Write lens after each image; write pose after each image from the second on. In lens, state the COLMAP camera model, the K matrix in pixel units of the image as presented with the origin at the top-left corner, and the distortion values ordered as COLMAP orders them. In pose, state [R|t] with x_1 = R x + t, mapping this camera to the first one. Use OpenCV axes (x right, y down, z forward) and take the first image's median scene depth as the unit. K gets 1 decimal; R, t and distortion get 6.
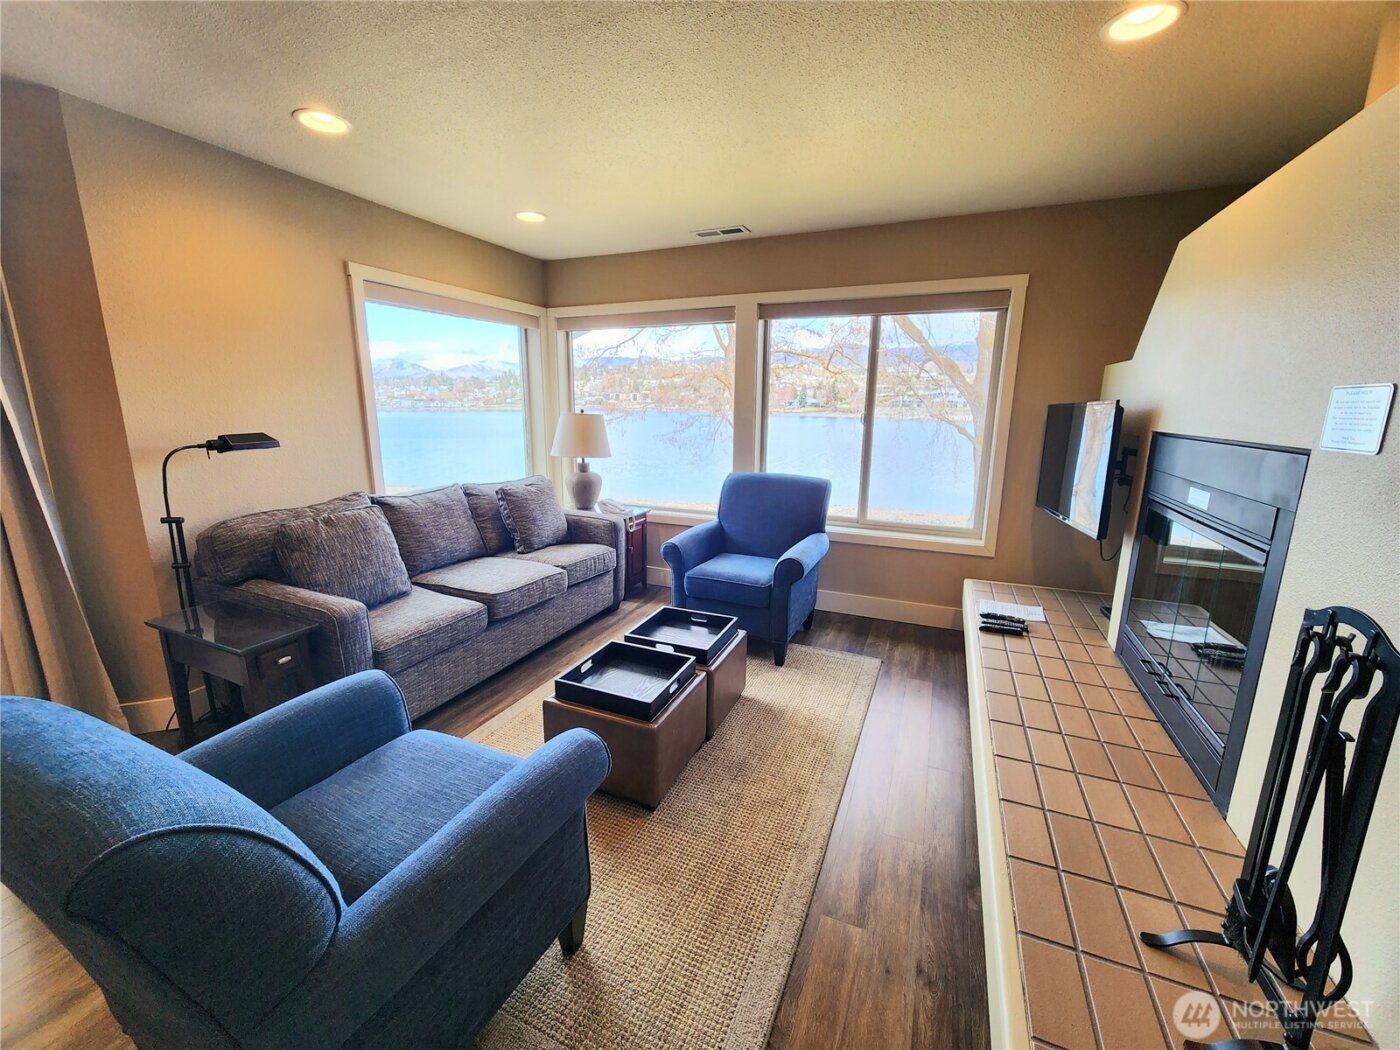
lens RADIAL K [[574.6, 0, 693.9], [0, 574.6, 525.8], [0, 0, 1]] dist [-0.000931, 0.000849]
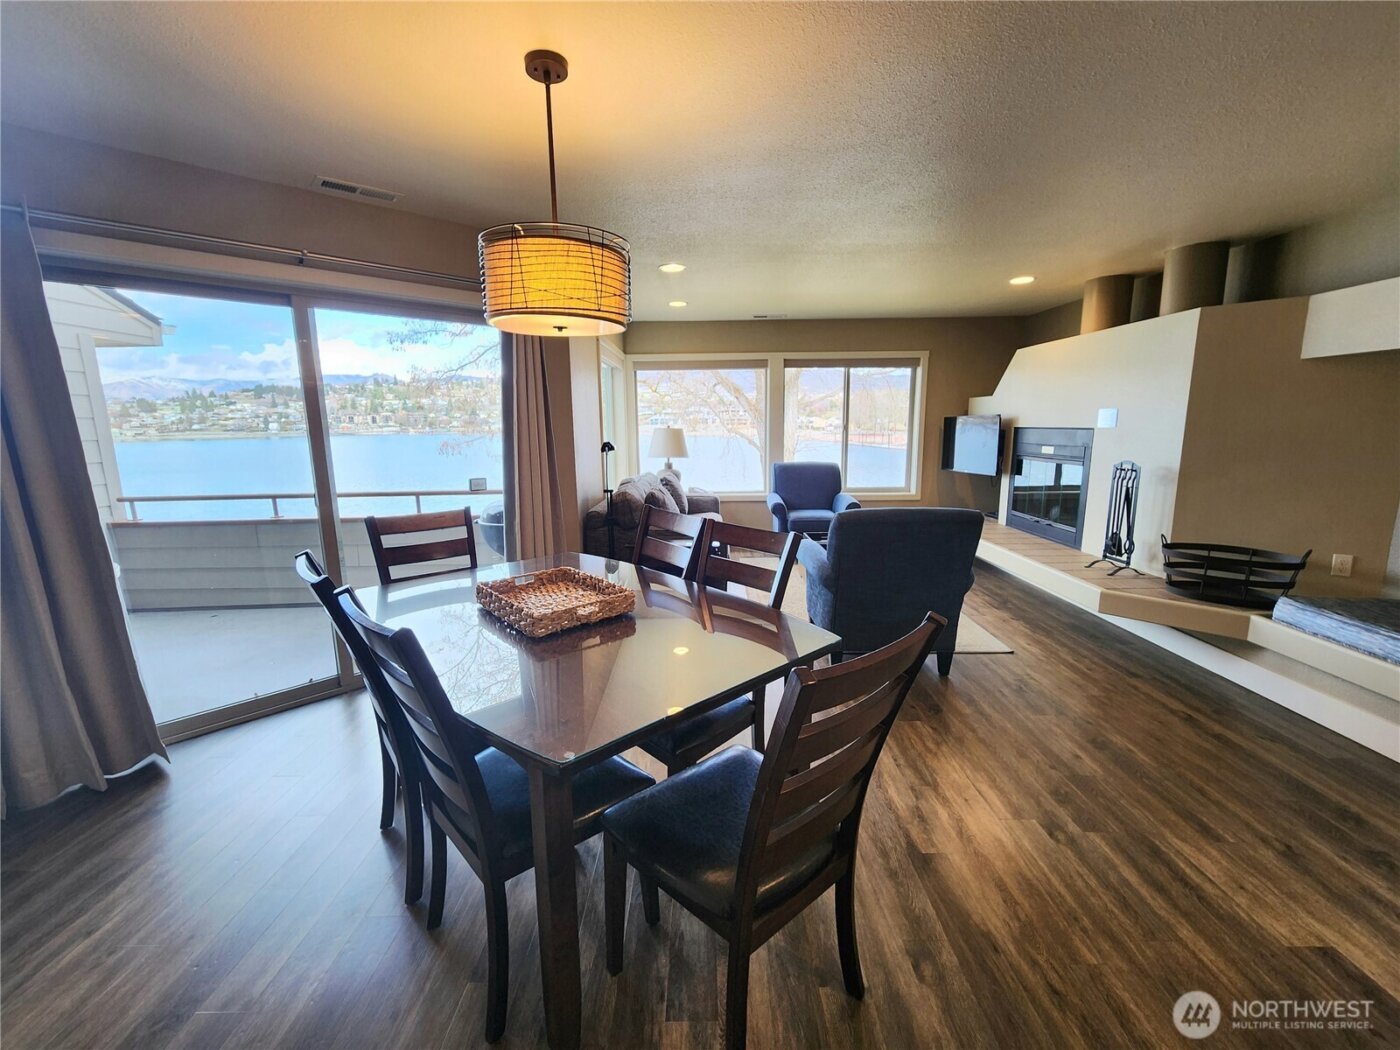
lens RADIAL K [[574.6, 0, 693.9], [0, 574.6, 525.8], [0, 0, 1]] dist [-0.000931, 0.000849]
pose [[0.918812, -0.088356, 0.384678, -0.823096], [0.100826, 0.994828, -0.012325, 0.082499], [-0.381600, 0.050110, 0.922968, -0.400559]]
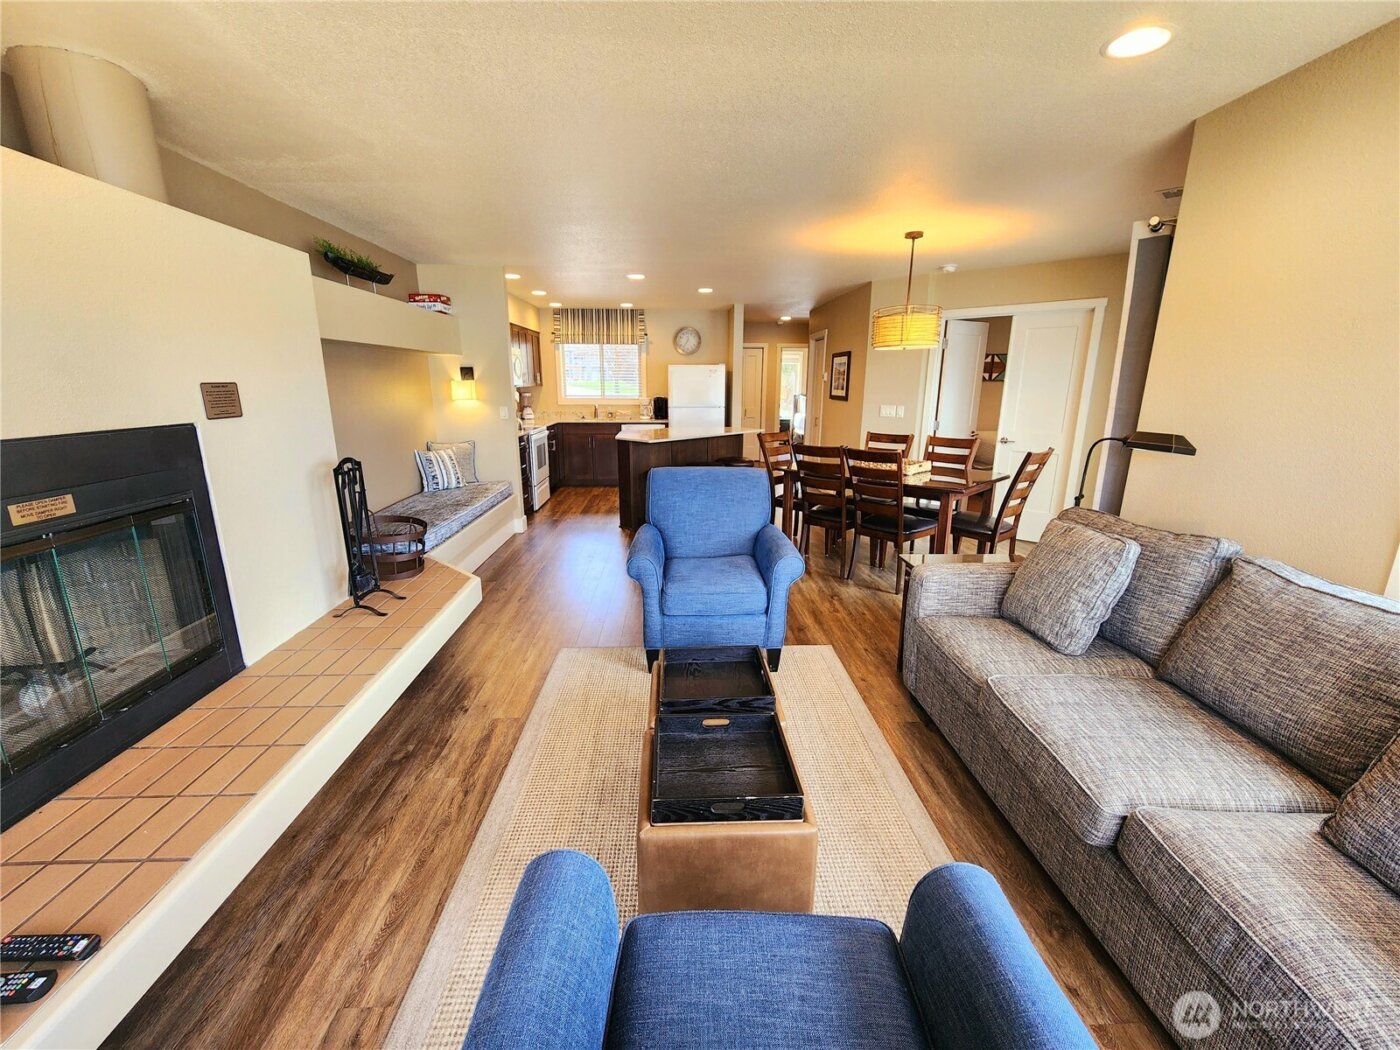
lens RADIAL K [[574.6, 0, 693.9], [0, 574.6, 525.8], [0, 0, 1]] dist [-0.000931, 0.000849]
pose [[-0.901058, 0.098464, -0.422374, 0.180510], [-0.098171, 0.902303, 0.419775, -0.225292], [0.422442, 0.419707, -0.803361, 0.999531]]
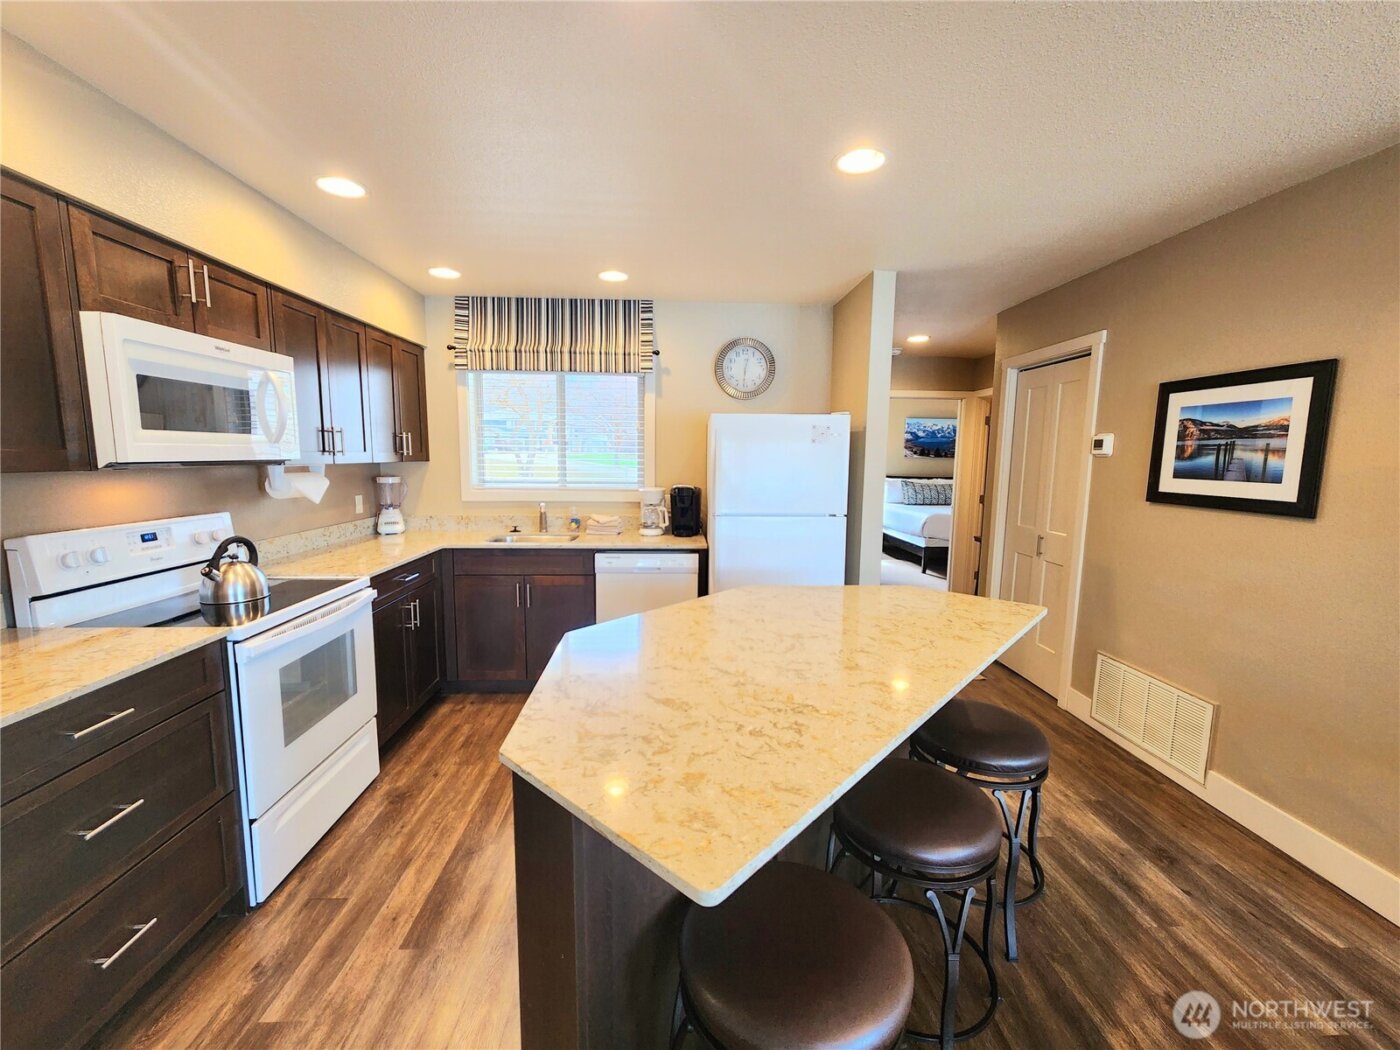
lens RADIAL K [[574.6, 0, 693.9], [0, 574.6, 525.8], [0, 0, 1]] dist [-0.000931, 0.000849]
pose [[-0.899676, 0.041117, -0.434617, -0.275747], [-0.105194, 0.945802, 0.307234, 0.031465], [0.423694, 0.322130, -0.846591, -0.200960]]
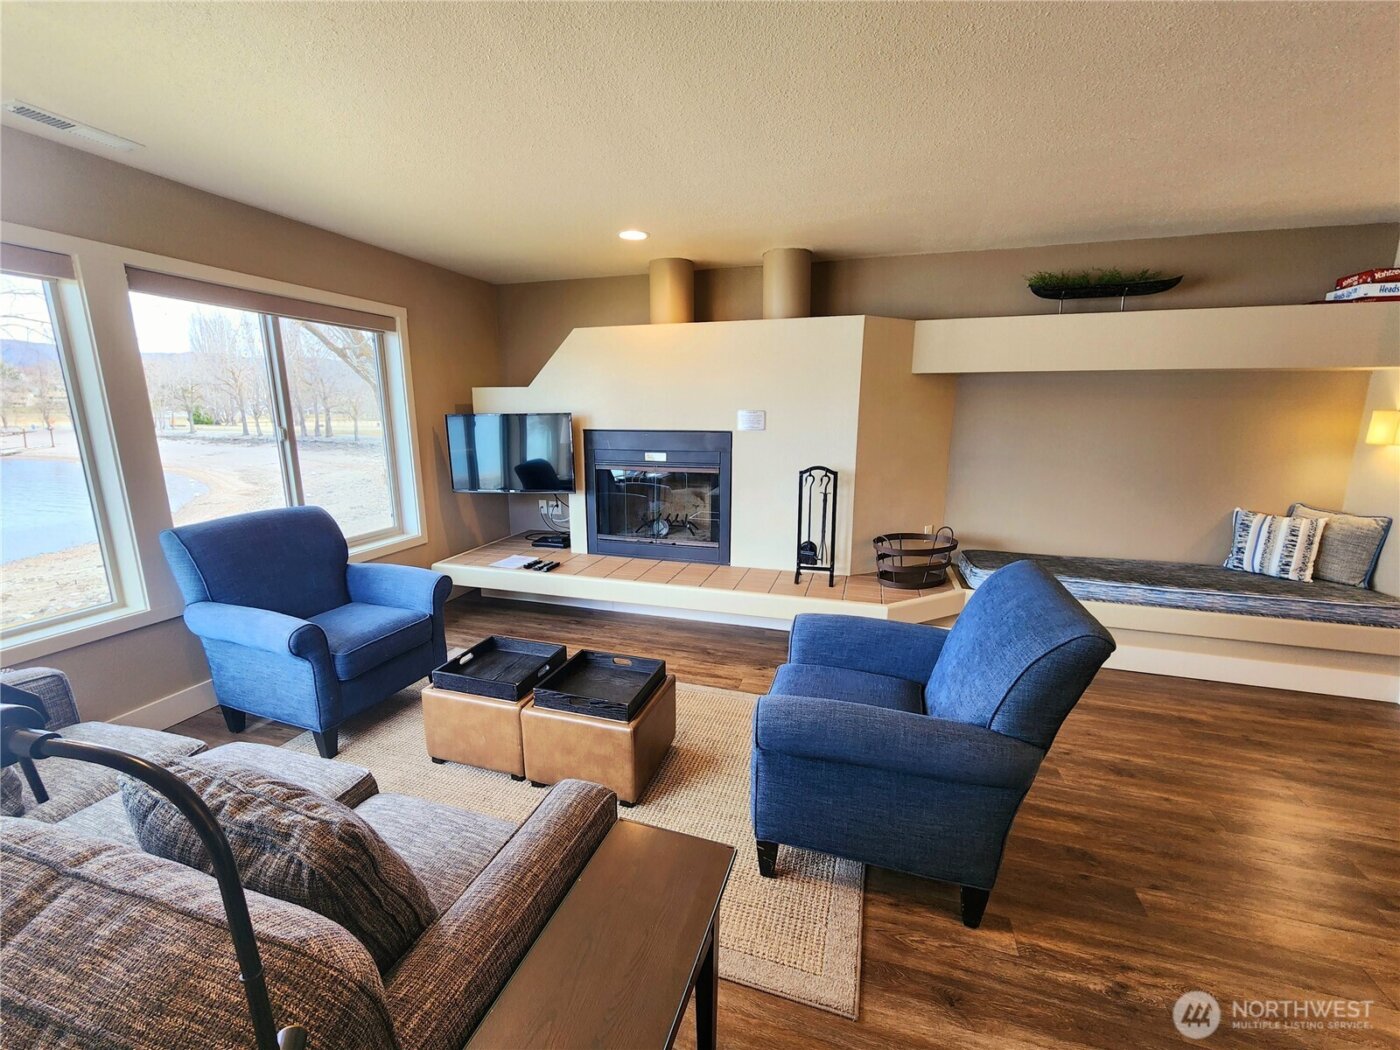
lens RADIAL K [[574.6, 0, 693.9], [0, 574.6, 525.8], [0, 0, 1]] dist [-0.000931, 0.000849]
pose [[-0.106213, -0.205395, 0.972899, -0.661467], [0.205537, 0.952767, 0.223584, -0.126497], [-0.972869, 0.223714, -0.058980, 0.505373]]
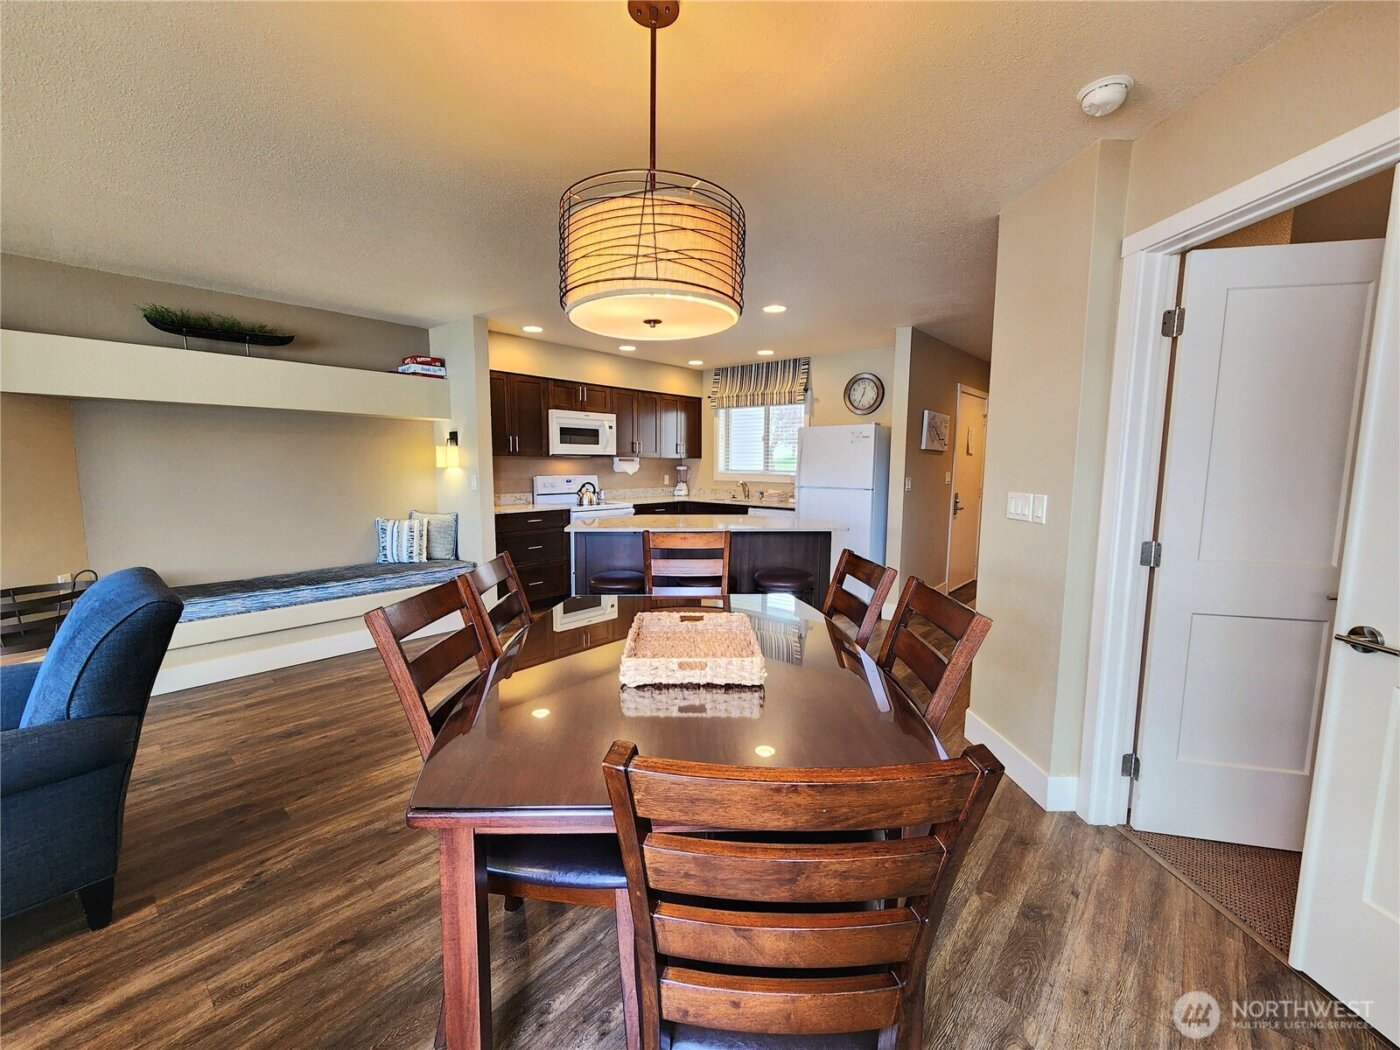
lens RADIAL K [[574.6, 0, 693.9], [0, 574.6, 525.8], [0, 0, 1]] dist [-0.000931, 0.000849]
pose [[-0.952854, -0.043958, 0.300227, -0.873286], [0.053370, 0.949744, 0.308443, -0.093319], [-0.298697, 0.309925, -0.902622, 0.507972]]
